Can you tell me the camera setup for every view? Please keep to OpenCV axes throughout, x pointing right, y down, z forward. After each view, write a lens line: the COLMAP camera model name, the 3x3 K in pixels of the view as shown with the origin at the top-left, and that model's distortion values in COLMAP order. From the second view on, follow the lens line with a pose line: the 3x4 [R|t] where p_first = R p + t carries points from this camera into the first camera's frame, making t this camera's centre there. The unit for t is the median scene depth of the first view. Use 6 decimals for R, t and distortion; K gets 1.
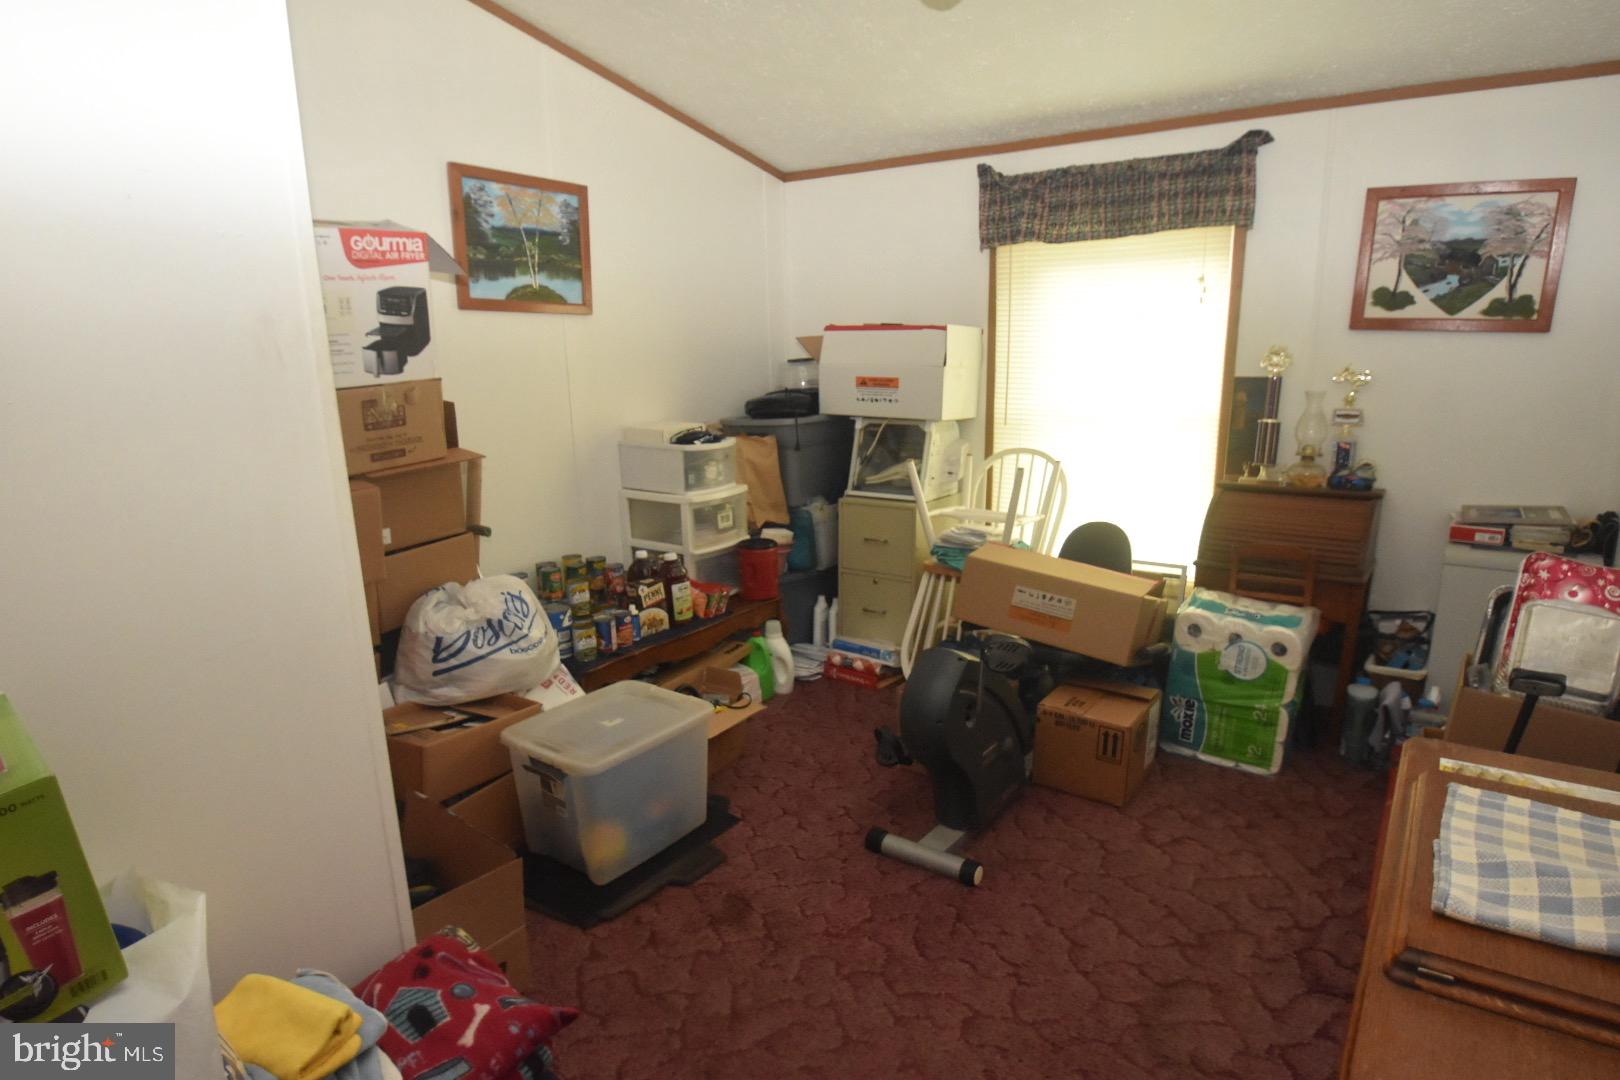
lens RADIAL K [[912.9, 0, 809.5], [0, 912.9, 544.2], [0, 0, 1]] dist [-0.012012, -0.014022]
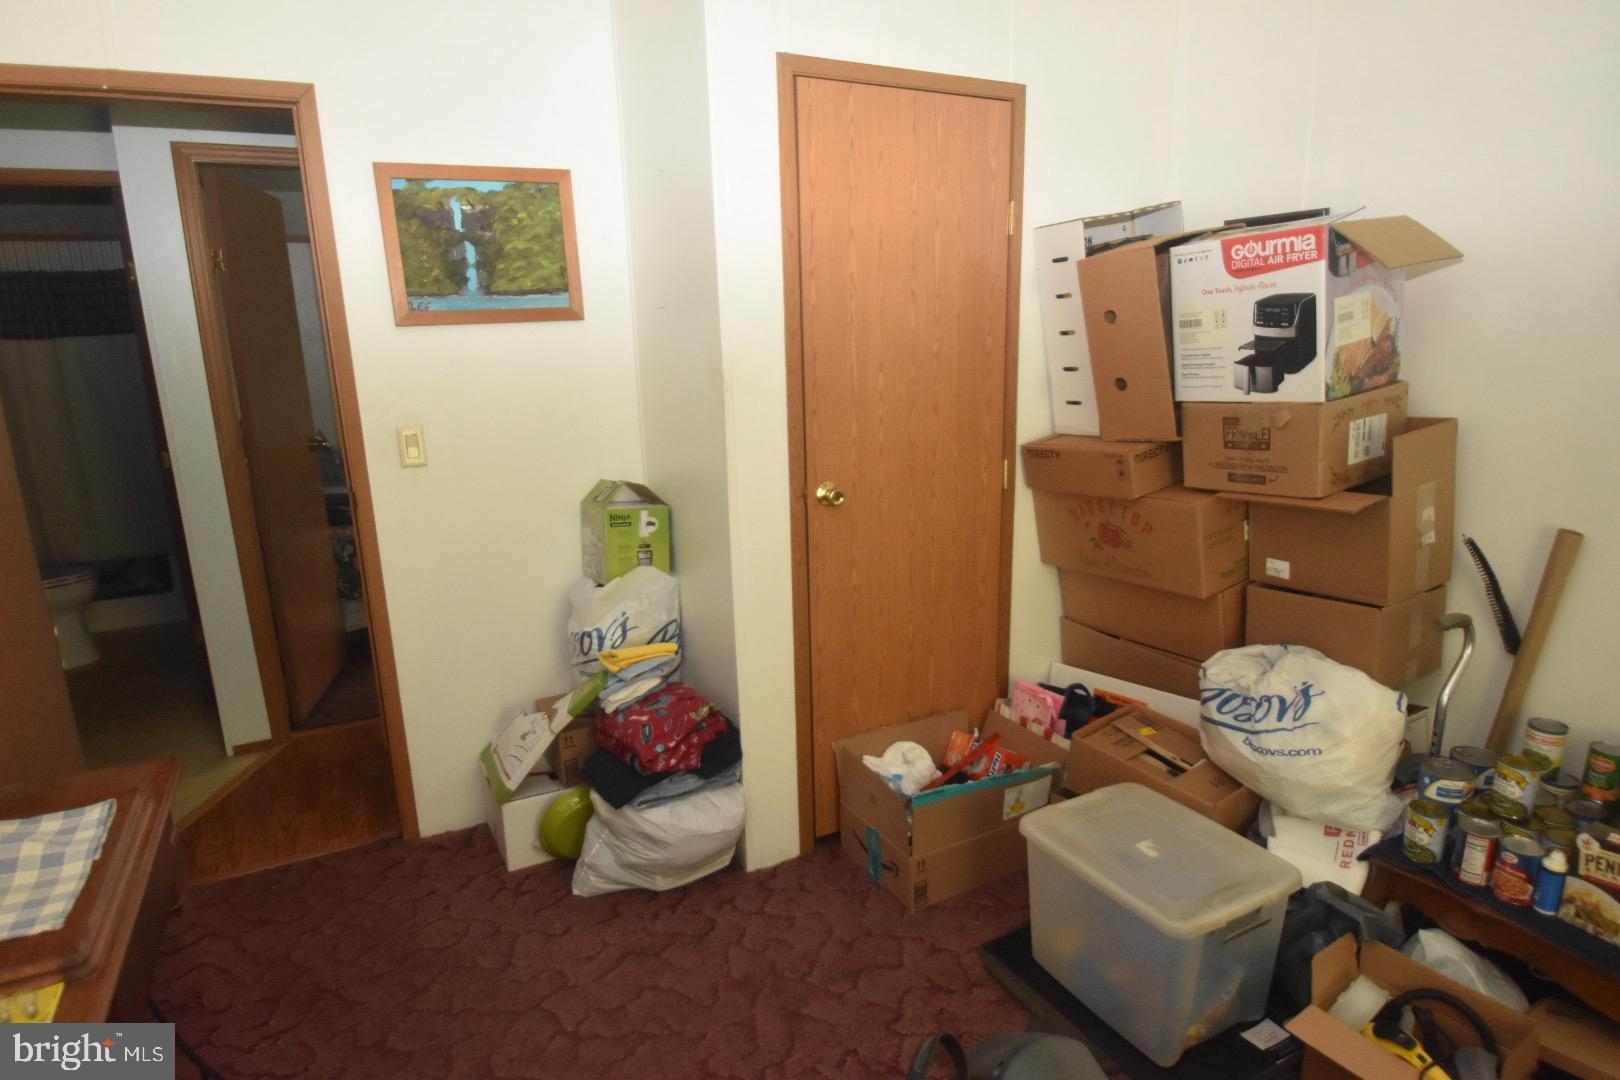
lens RADIAL K [[912.9, 0, 808.0], [0, 912.9, 545.5], [0, 0, 1]] dist [-0.012012, -0.014022]
pose [[-0.444872, 0.230184, -0.865508, 0.562293], [-0.161884, 0.929820, 0.330496, -0.274715], [0.880842, 0.287141, -0.376388, 1.001548]]
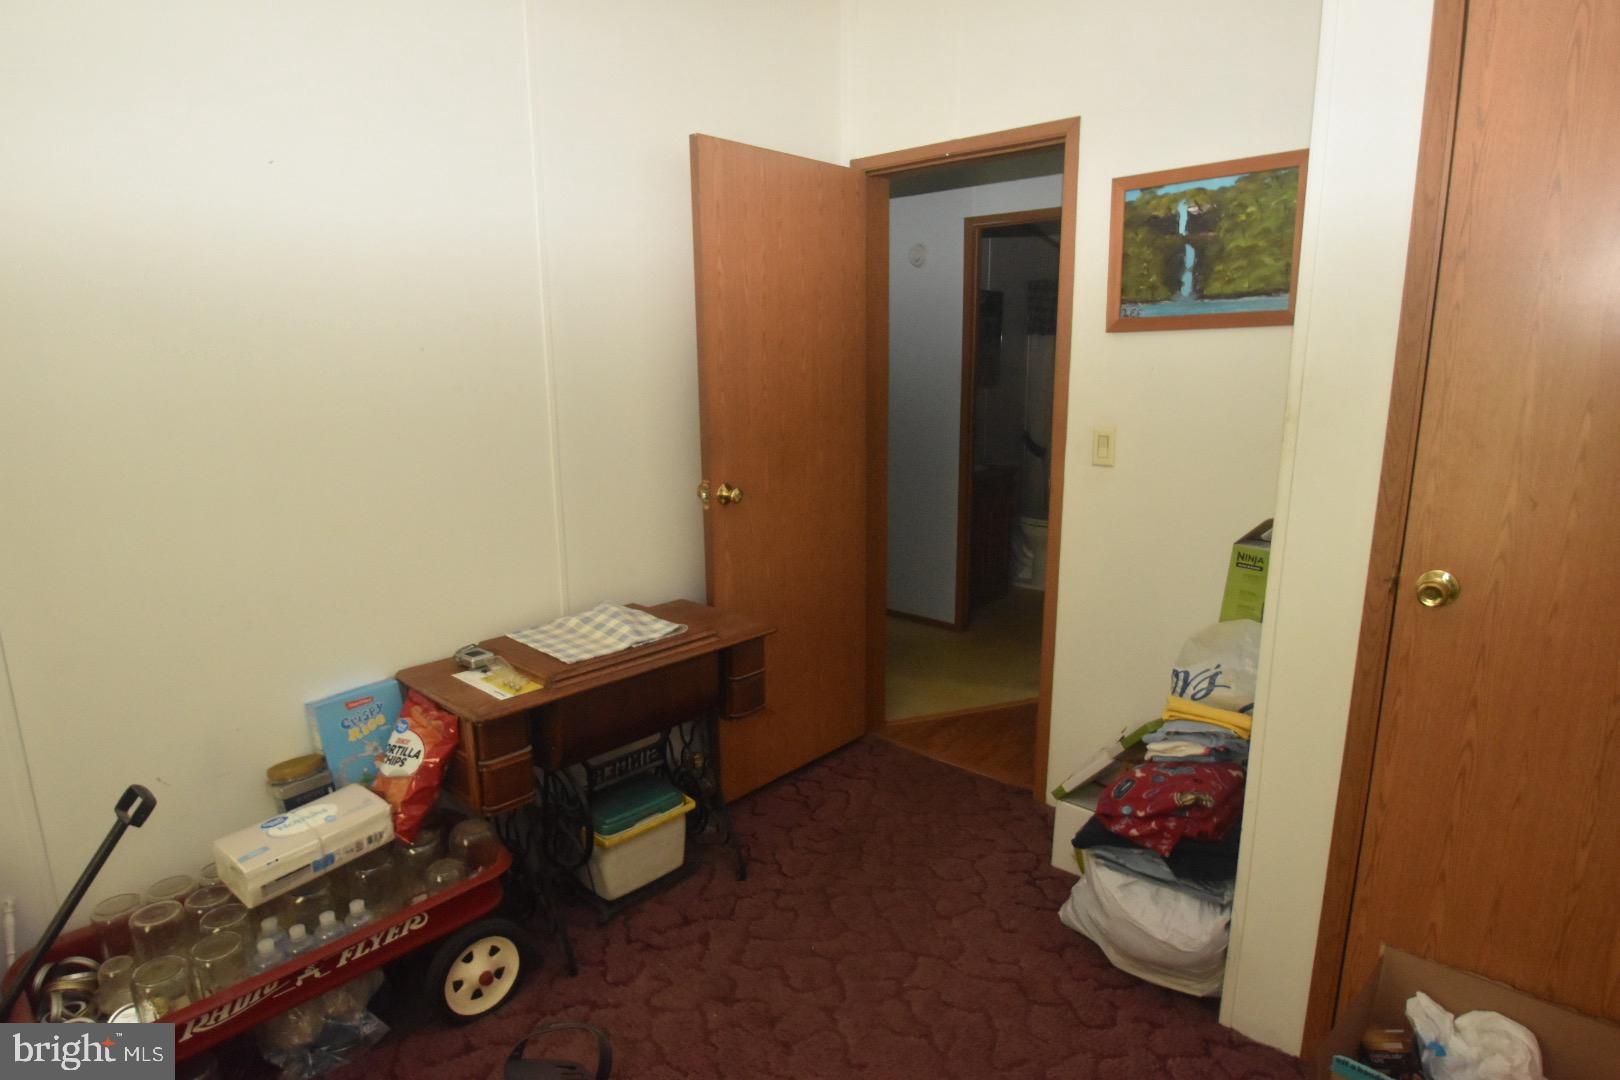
lens RADIAL K [[912.9, 0, 807.1], [0, 912.9, 543.8], [0, 0, 1]] dist [-0.012012, -0.014022]
pose [[-0.992194, 0.005804, 0.124567, 0.015639], [0.056331, 0.912050, 0.406191, -0.324319], [-0.111254, 0.410038, -0.905258, 1.275698]]
